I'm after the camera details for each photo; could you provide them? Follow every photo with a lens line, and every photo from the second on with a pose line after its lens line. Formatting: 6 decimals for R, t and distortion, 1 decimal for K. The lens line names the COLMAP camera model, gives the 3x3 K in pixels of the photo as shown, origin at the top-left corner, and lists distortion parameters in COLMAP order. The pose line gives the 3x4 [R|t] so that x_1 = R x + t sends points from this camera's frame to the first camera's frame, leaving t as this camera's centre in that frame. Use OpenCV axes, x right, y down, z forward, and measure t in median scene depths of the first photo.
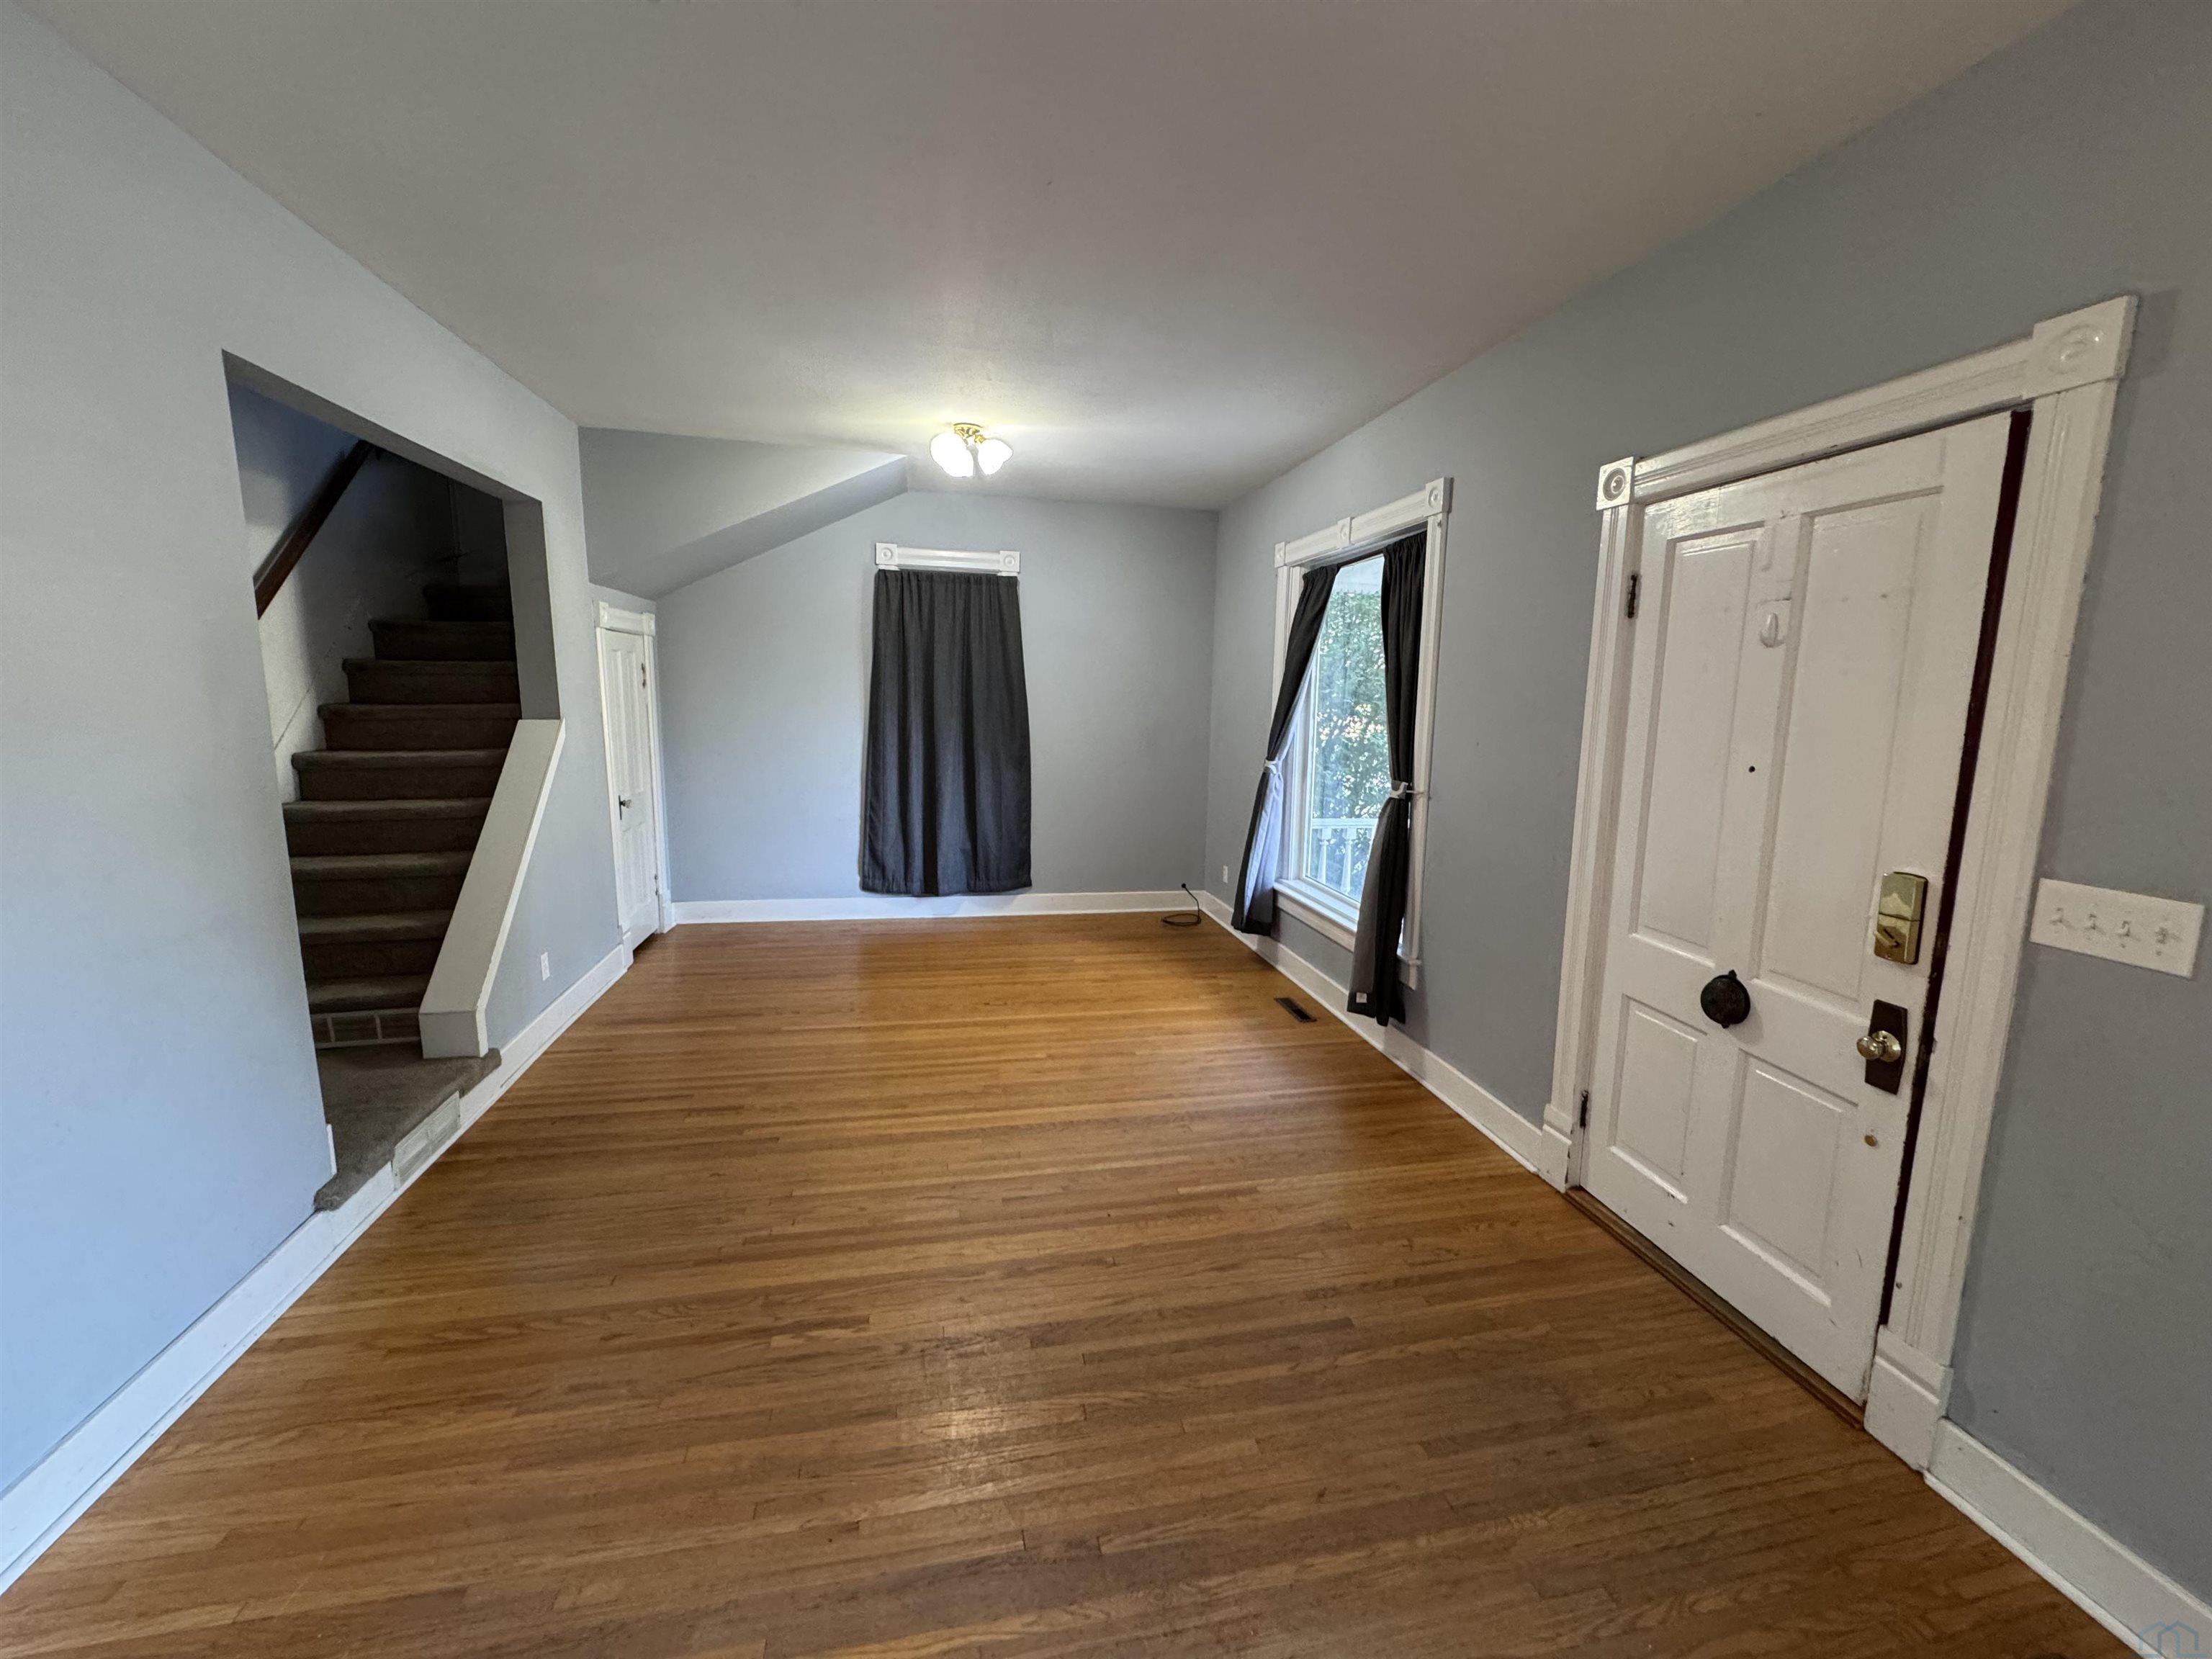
lens RADIAL K [[882.2, 0, 1108.8], [0, 882.2, 827.2], [0, 0, 1]] dist [-0.002381, 0.000317]
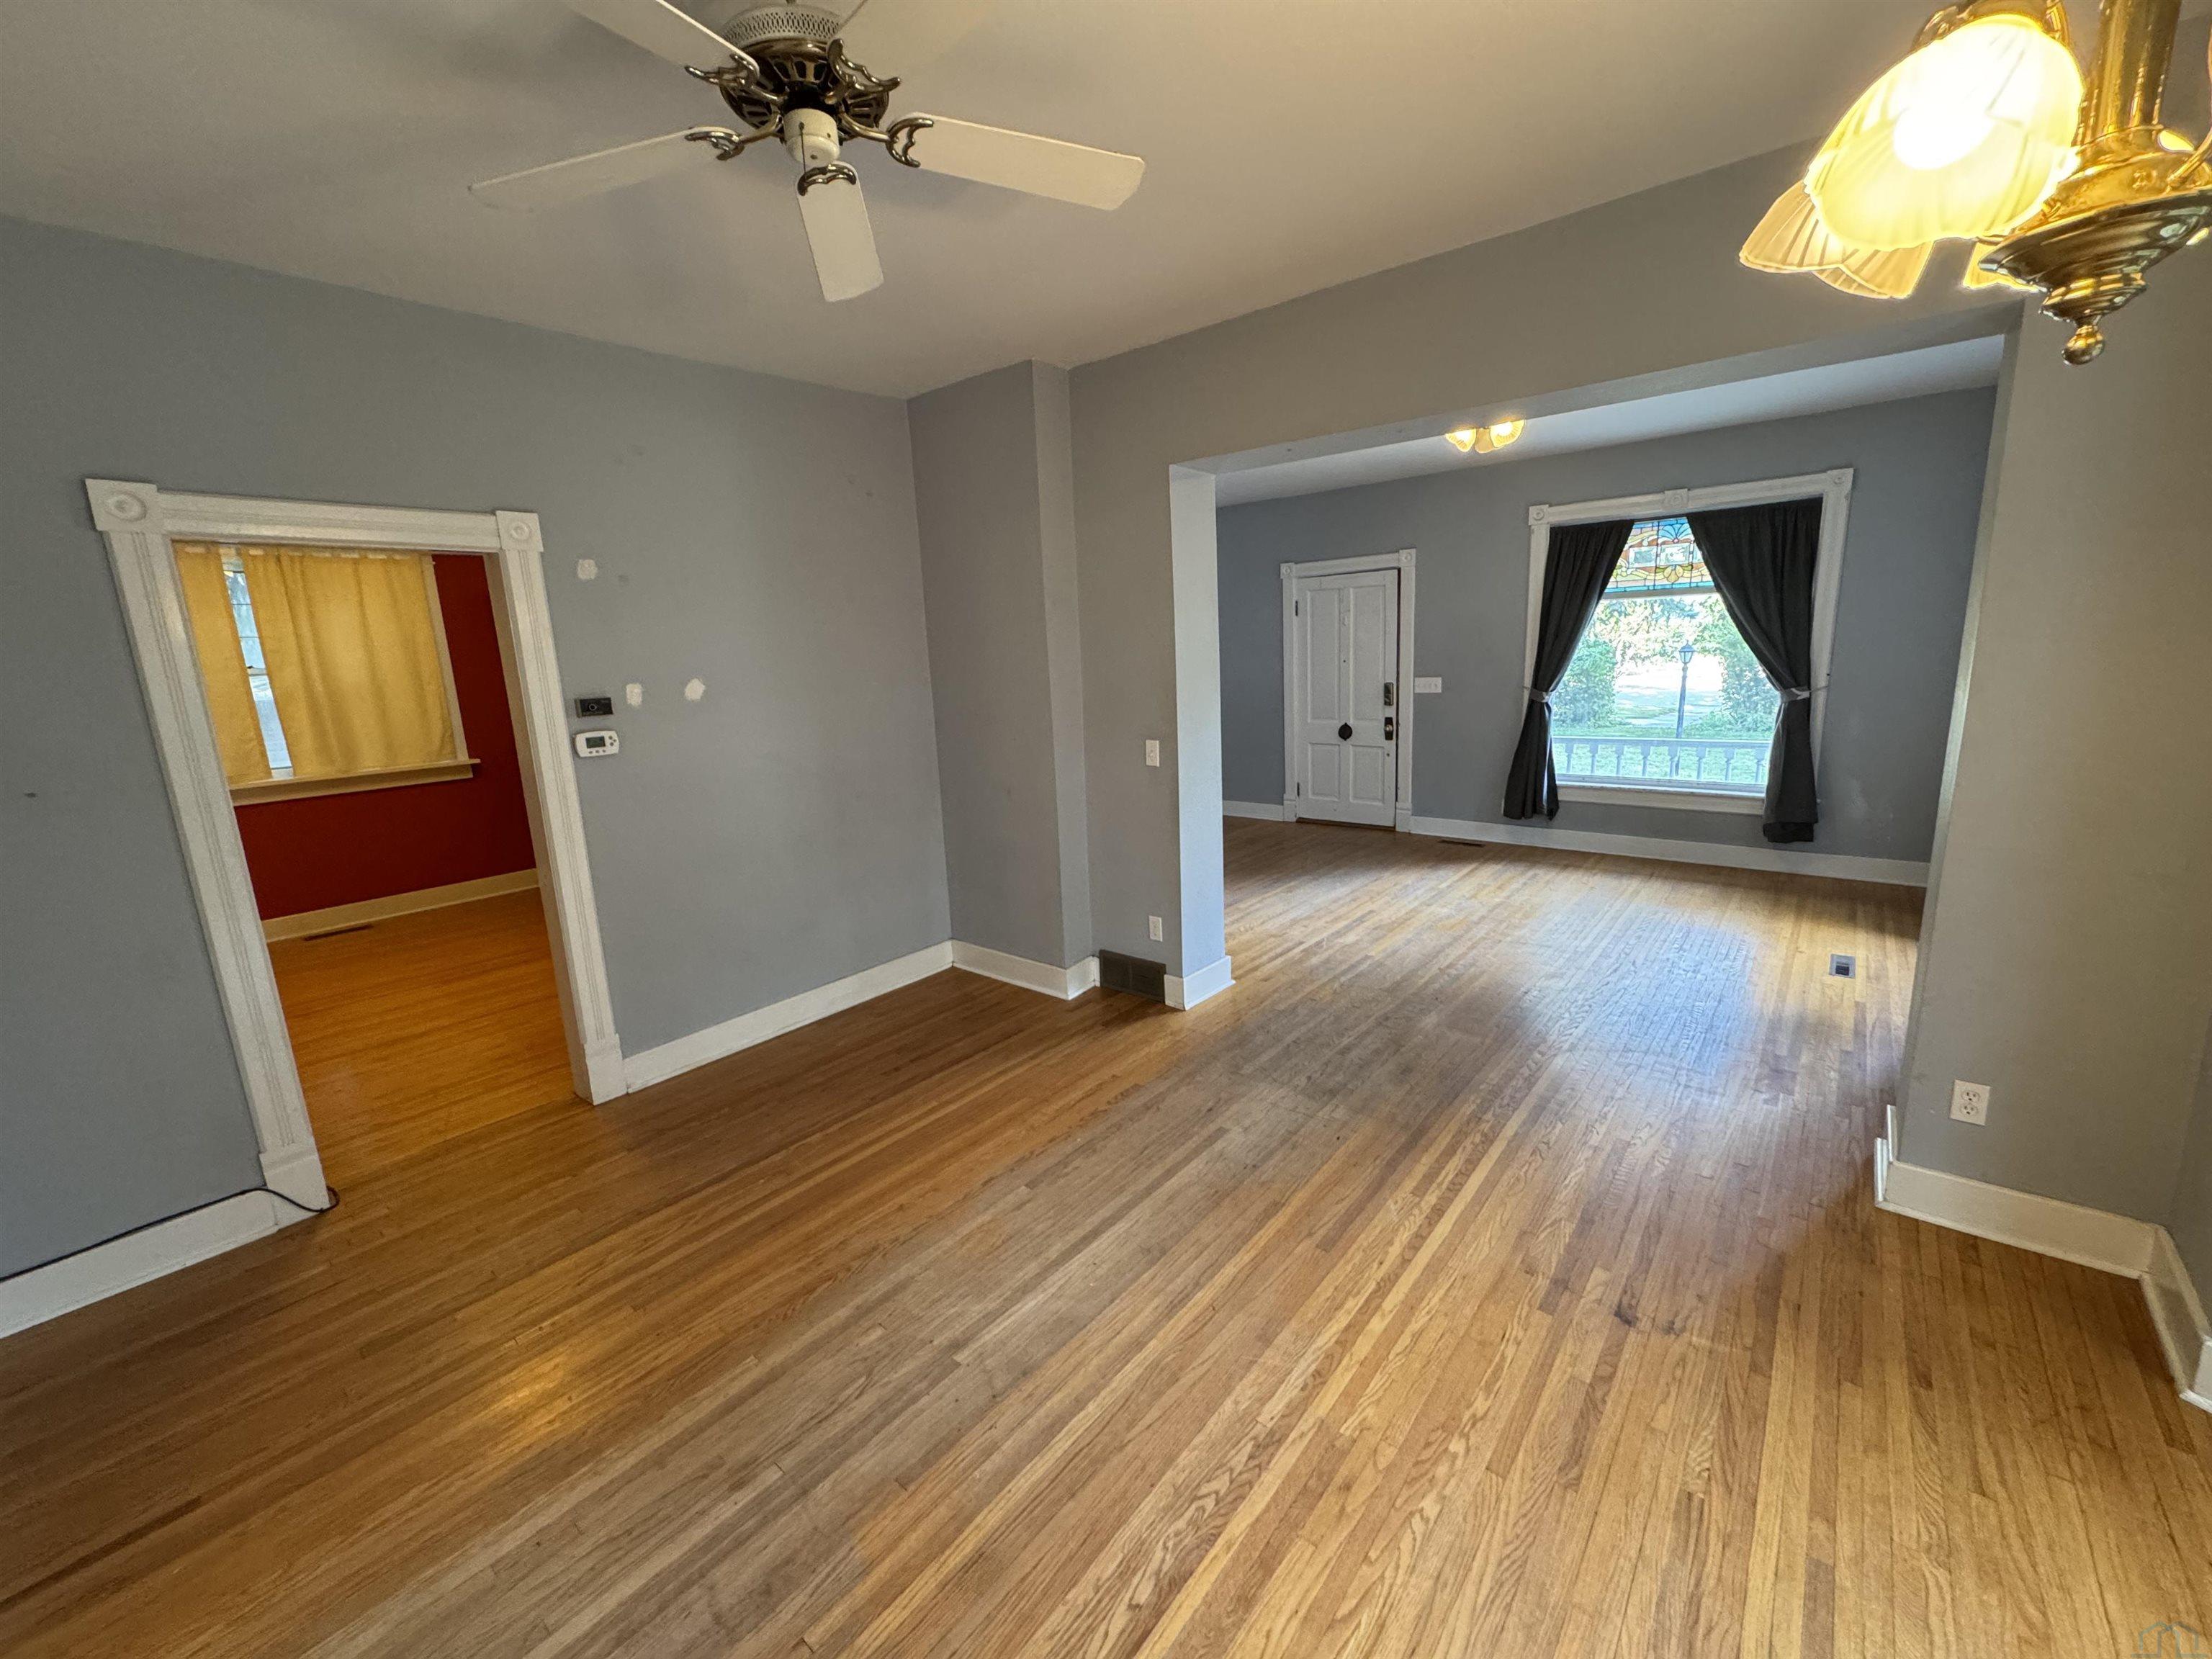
lens RADIAL K [[882.2, 0, 1104.0], [0, 882.2, 821.4], [0, 0, 1]] dist [-0.002381, 0.000317]
pose [[0.777425, -0.173527, 0.604565, -0.349206], [0.157376, 0.984282, 0.080142, 0.019991], [-0.608969, 0.032839, 0.792514, -0.180648]]
